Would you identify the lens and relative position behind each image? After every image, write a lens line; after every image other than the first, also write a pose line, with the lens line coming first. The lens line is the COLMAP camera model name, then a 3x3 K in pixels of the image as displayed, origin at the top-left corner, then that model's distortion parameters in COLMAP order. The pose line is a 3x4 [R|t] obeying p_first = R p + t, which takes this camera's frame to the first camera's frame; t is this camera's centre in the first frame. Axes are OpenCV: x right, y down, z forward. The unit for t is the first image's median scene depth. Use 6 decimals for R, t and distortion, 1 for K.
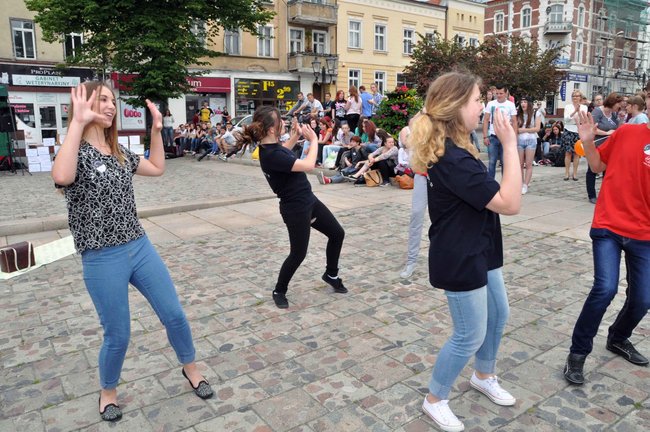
lens RADIAL K [[553.7, 0, 325.0], [0, 553.7, 216.0], [0, 0, 1]] dist [-0.155057, 0.206861]
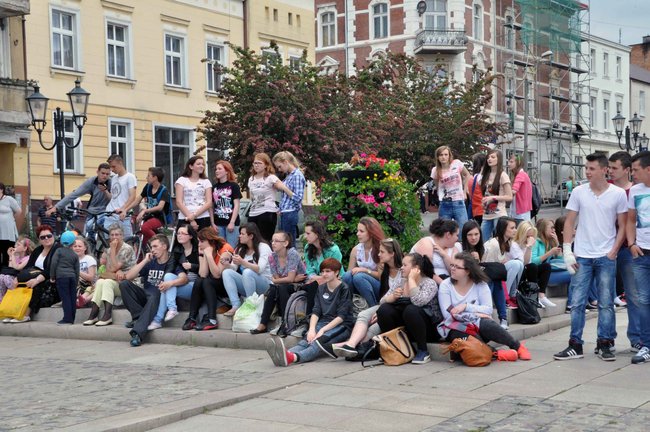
lens RADIAL K [[1160.2, 0, 325.0], [0, 1160.2, 216.0], [0, 0, 1]] dist [0.342943, -0.014067]
pose [[0.940742, -0.008169, 0.339026, -0.058081], [0.067921, 0.983992, -0.164761, -0.003538], [-0.332253, 0.178025, 0.926237, 0.014580]]
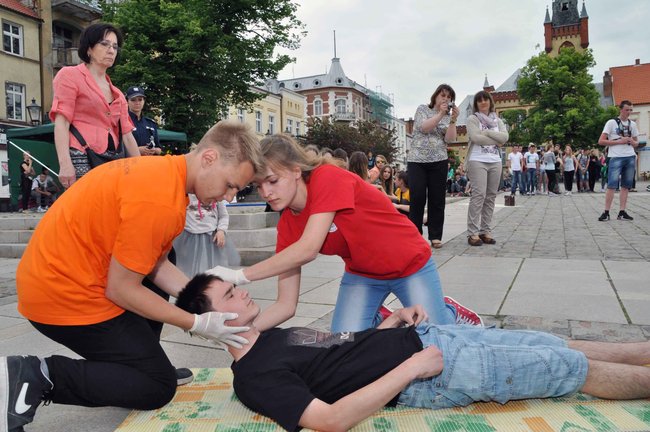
lens RADIAL K [[553.7, 0, 325.0], [0, 553.7, 216.0], [0, 0, 1]] dist [-0.155057, 0.206861]
pose [[0.872250, -0.024334, 0.488455, -0.247300], [0.095644, 0.987963, -0.121576, 0.037486], [-0.479617, 0.152763, 0.864078, -0.072456]]
